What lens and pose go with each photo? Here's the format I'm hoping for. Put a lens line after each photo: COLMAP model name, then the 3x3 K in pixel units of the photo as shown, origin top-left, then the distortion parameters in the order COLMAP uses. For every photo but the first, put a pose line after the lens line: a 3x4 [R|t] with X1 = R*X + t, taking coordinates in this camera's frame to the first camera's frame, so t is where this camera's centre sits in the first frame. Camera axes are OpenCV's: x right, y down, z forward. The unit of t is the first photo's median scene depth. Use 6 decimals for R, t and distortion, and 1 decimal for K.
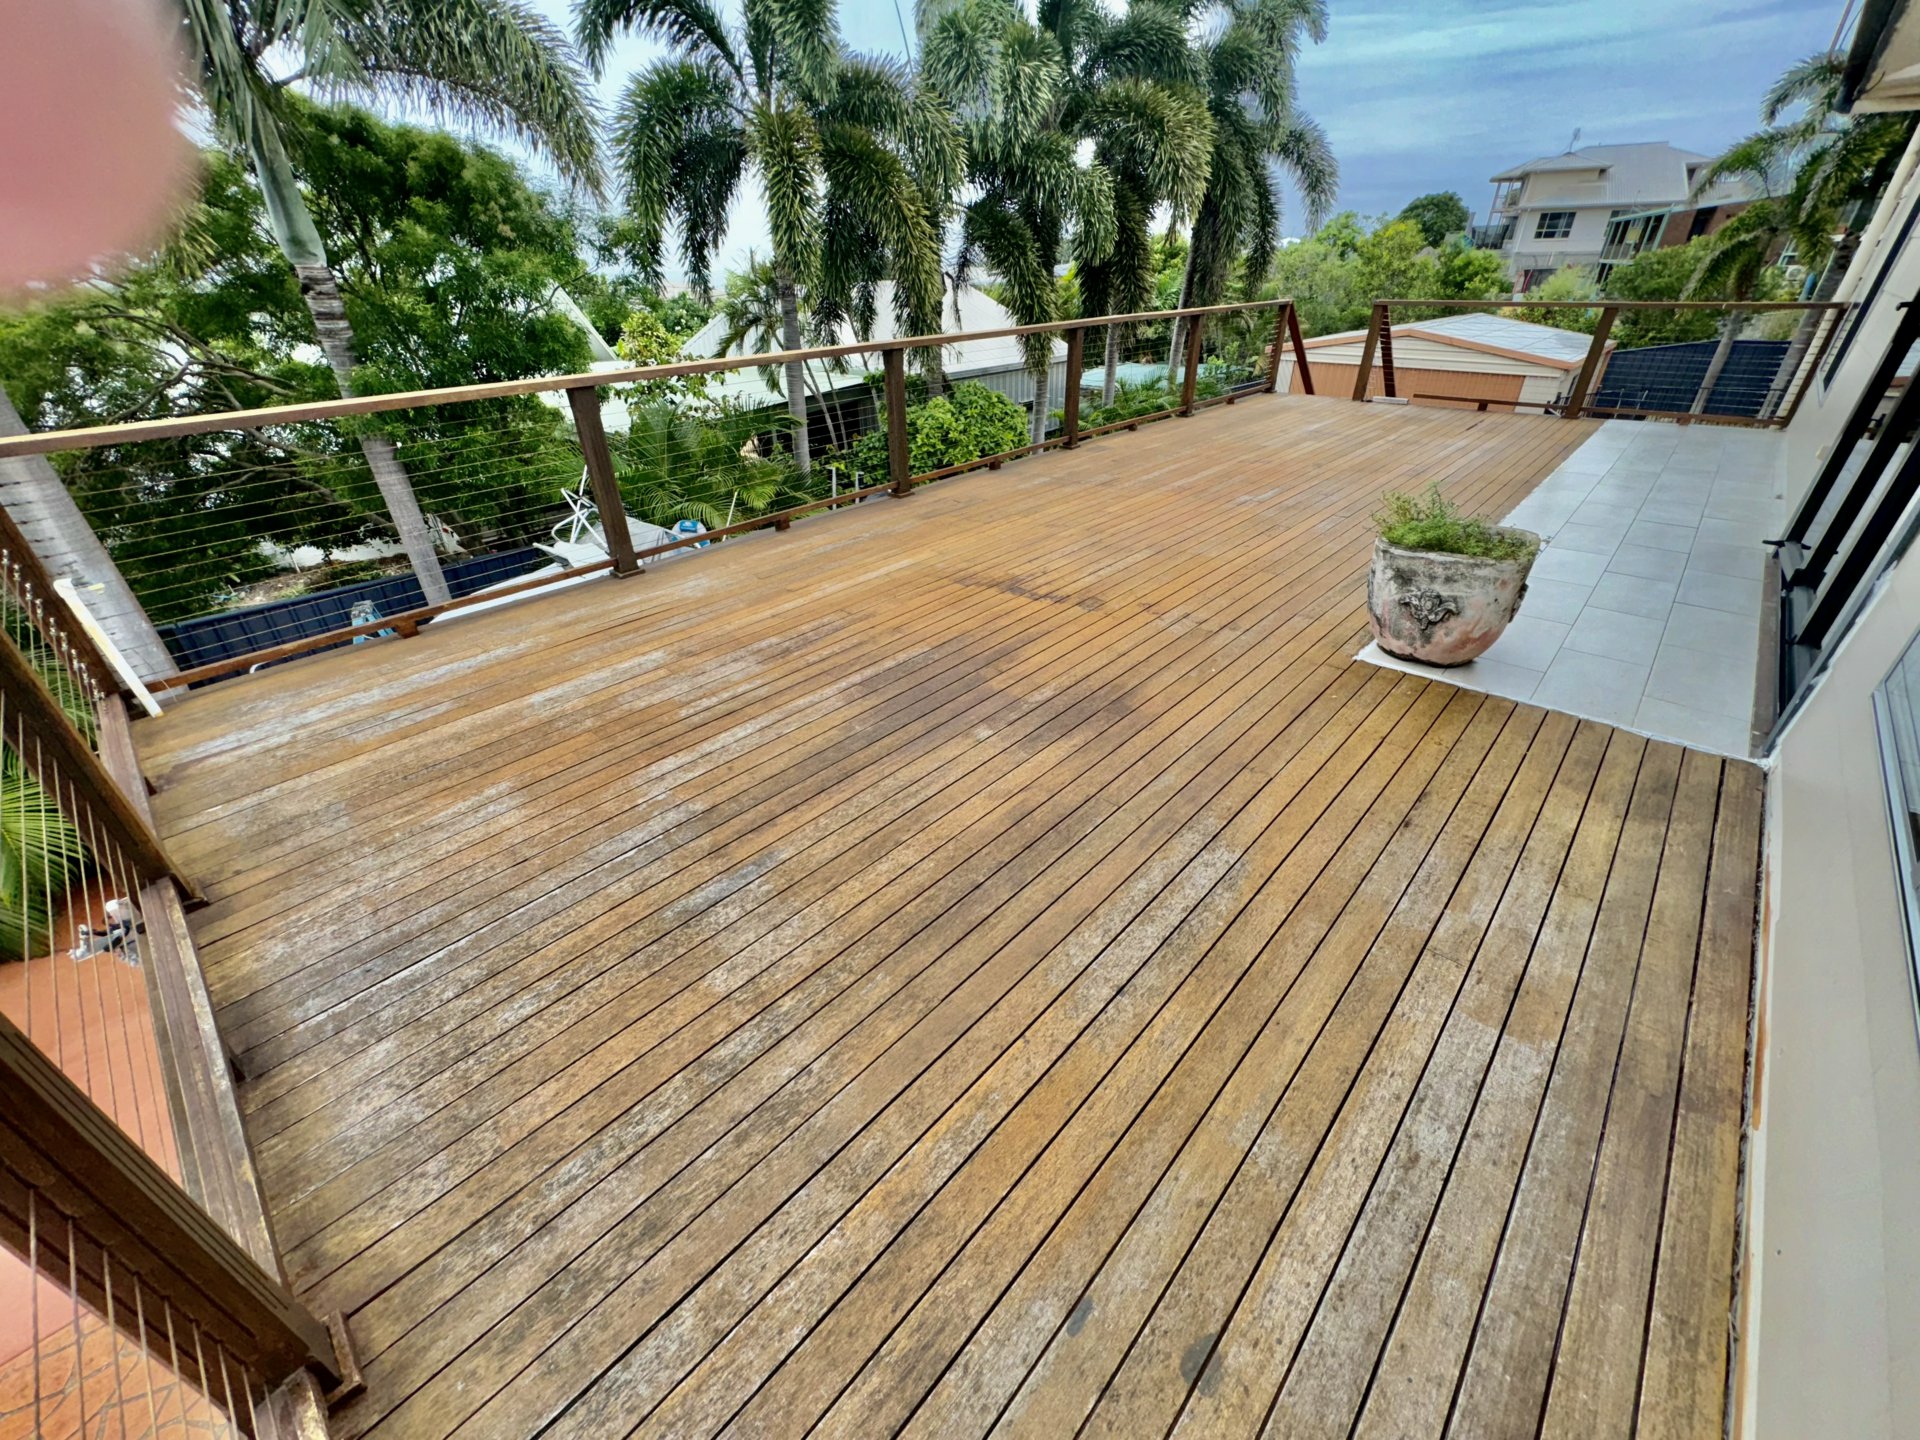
lens RADIAL K [[765.8, 0, 959.5], [0, 765.8, 720.5], [0, 0, 1]] dist [-0.001098, 0.000035]
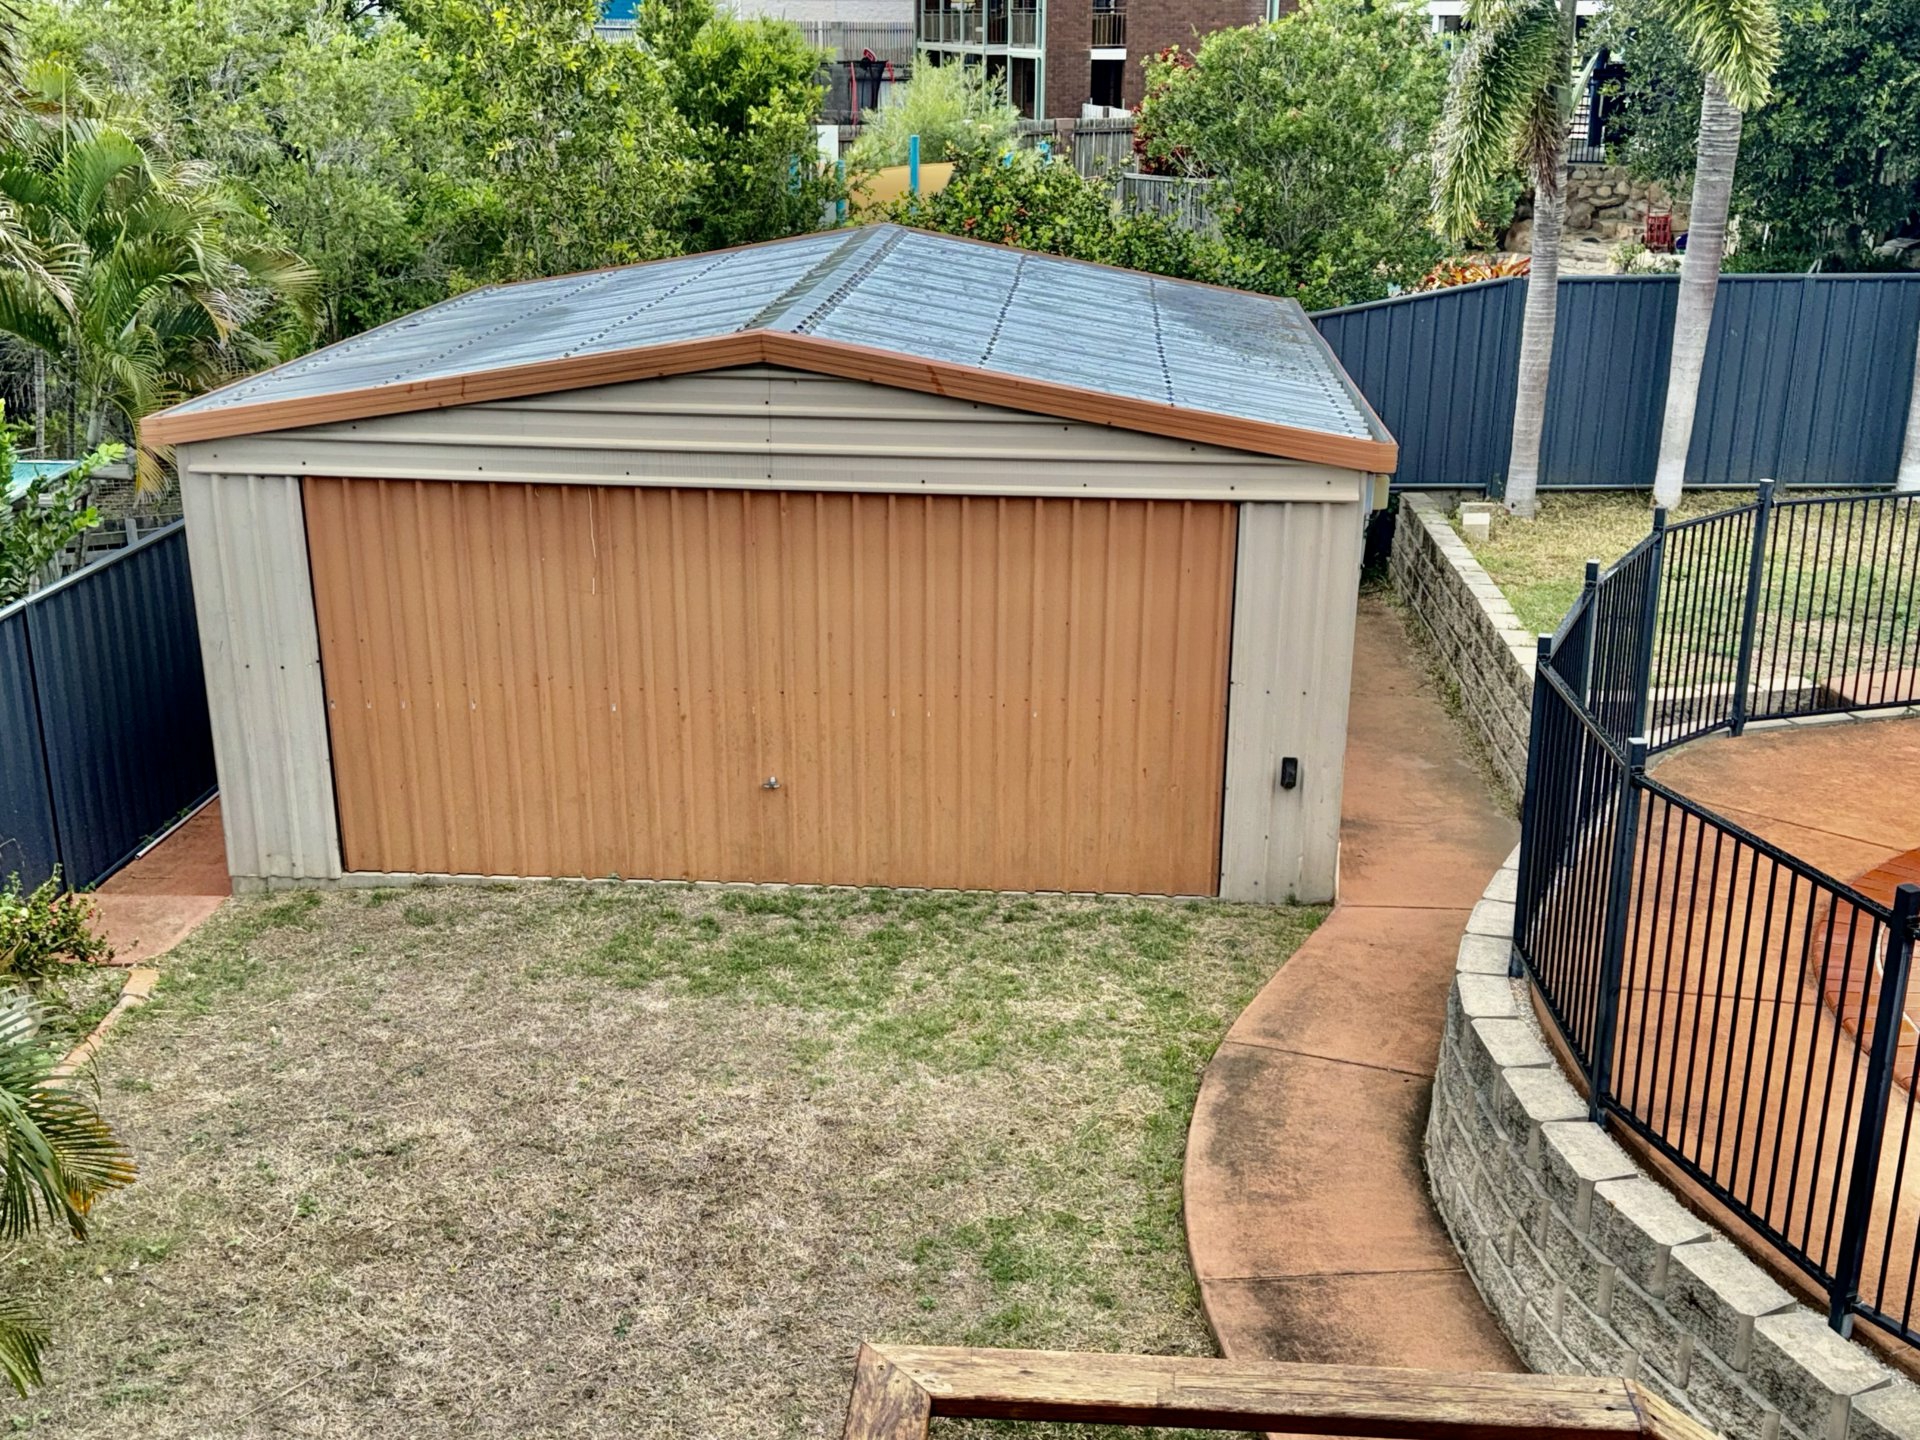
lens RADIAL K [[2039.9, 0, 960.0], [0, 2039.9, 720.0], [0, 0, 1]] dist [0.247736, -0.405455]
pose [[0.776011, -0.178208, 0.605020, 1.375390], [0.305585, 0.945377, -0.113491, -1.784051], [-0.551747, 0.272955, 0.788081, 2.915878]]
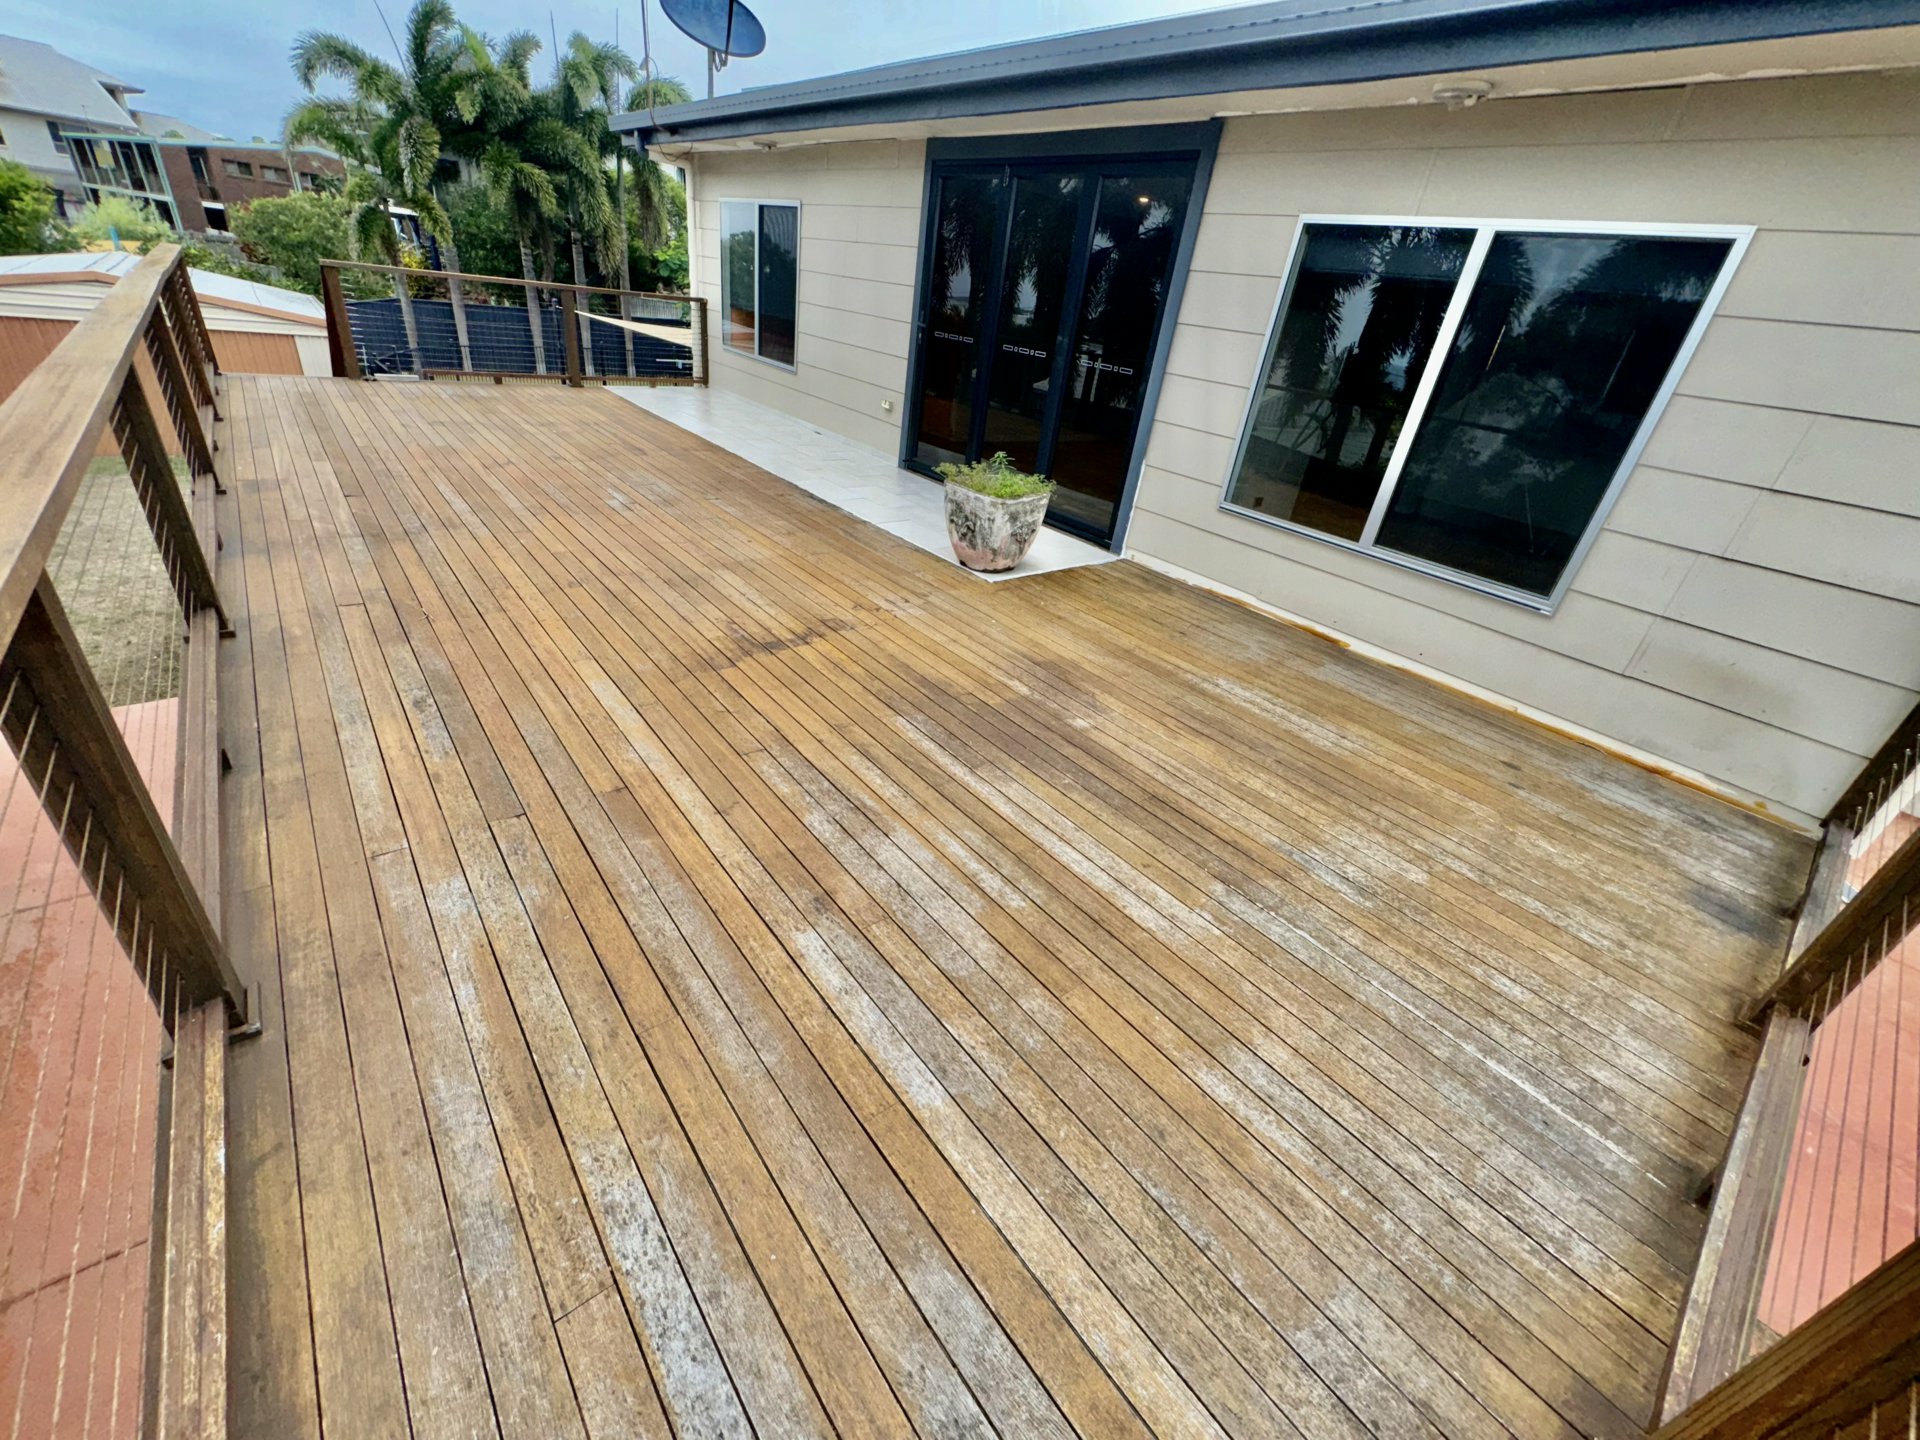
lens RADIAL K [[765.8, 0, 959.5], [0, 765.8, 720.5], [0, 0, 1]] dist [-0.001098, 0.000035]
pose [[0.134201, -0.450112, 0.882830, -0.917001], [0.396547, 0.840842, 0.368424, -0.439763], [-0.908152, 0.300641, 0.291332, 0.769403]]
